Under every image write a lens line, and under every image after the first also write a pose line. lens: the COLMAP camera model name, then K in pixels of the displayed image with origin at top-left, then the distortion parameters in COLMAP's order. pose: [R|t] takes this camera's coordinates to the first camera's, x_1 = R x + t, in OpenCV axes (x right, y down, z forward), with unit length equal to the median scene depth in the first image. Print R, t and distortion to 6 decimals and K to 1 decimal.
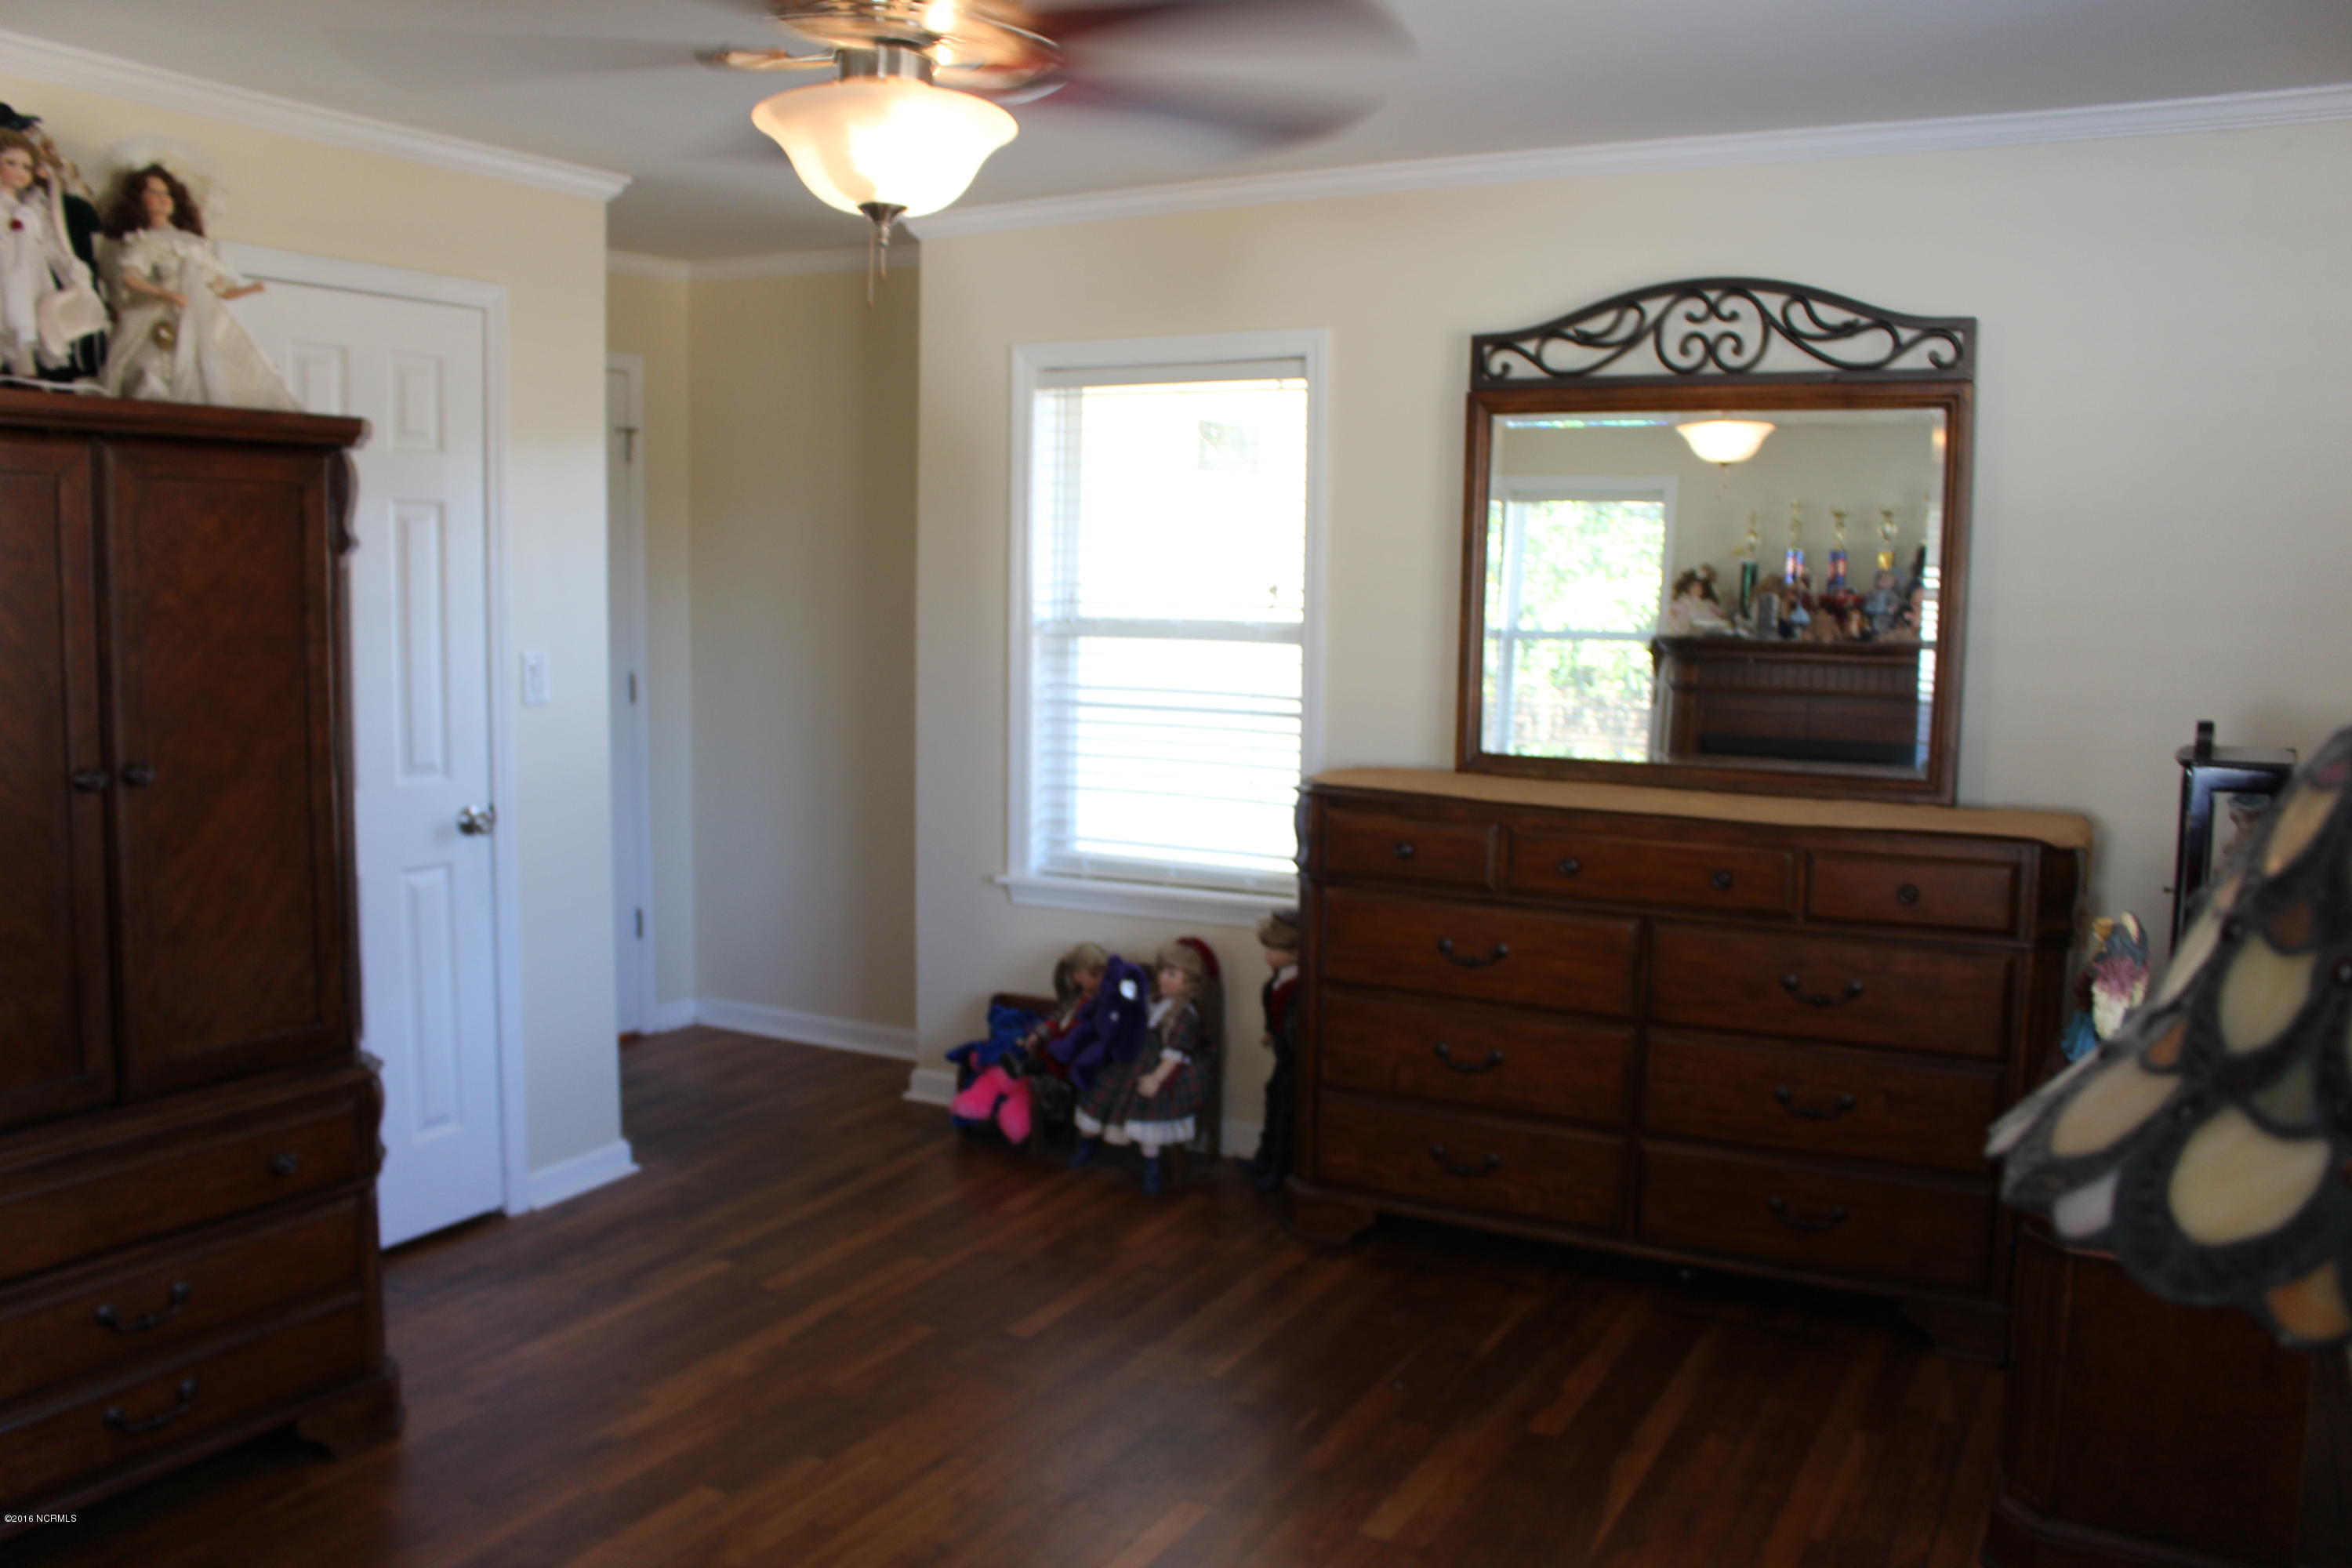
lens RADIAL K [[1963.2, 0, 1173.1], [0, 1963.2, 789.1], [0, 0, 1]] dist [-0.155719, 0.143918]
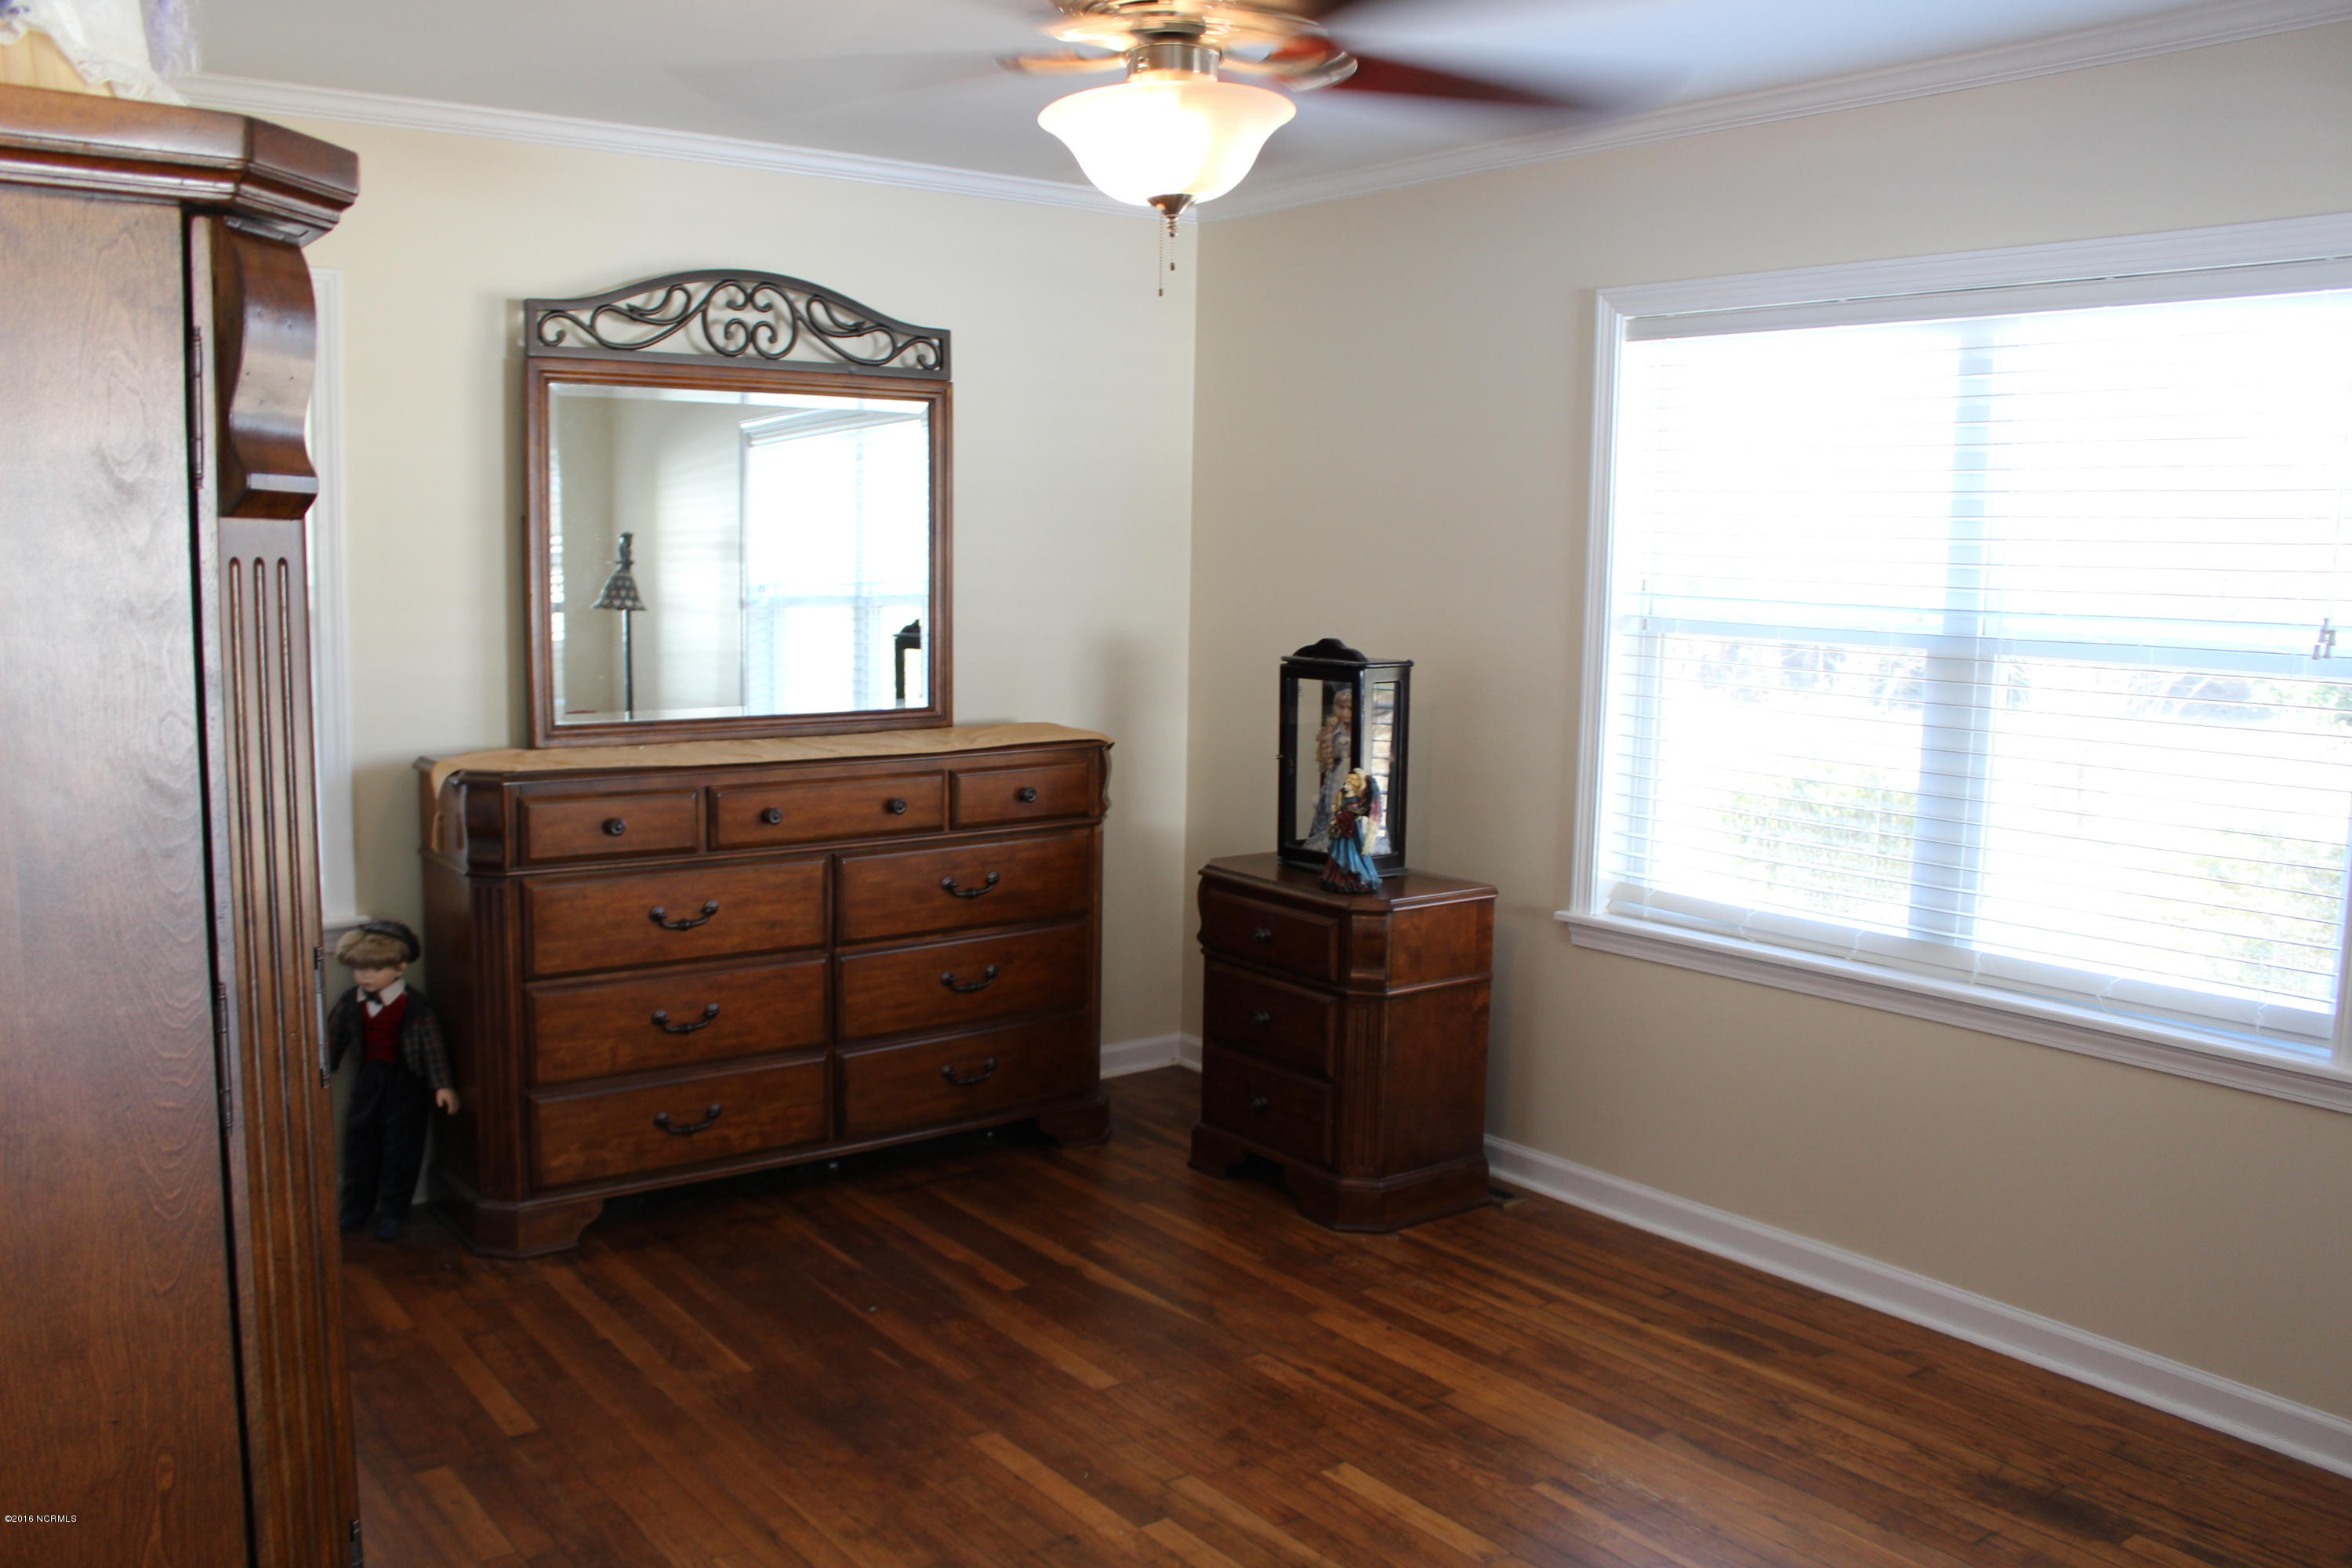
lens RADIAL K [[1963.2, 0, 1173.1], [0, 1963.2, 789.1], [0, 0, 1]] dist [-0.155719, 0.143918]
pose [[0.409553, -0.121321, 0.904183, -0.650986], [0.094232, 0.991442, 0.090346, -0.049598], [-0.907407, 0.048201, 0.417480, 0.337548]]
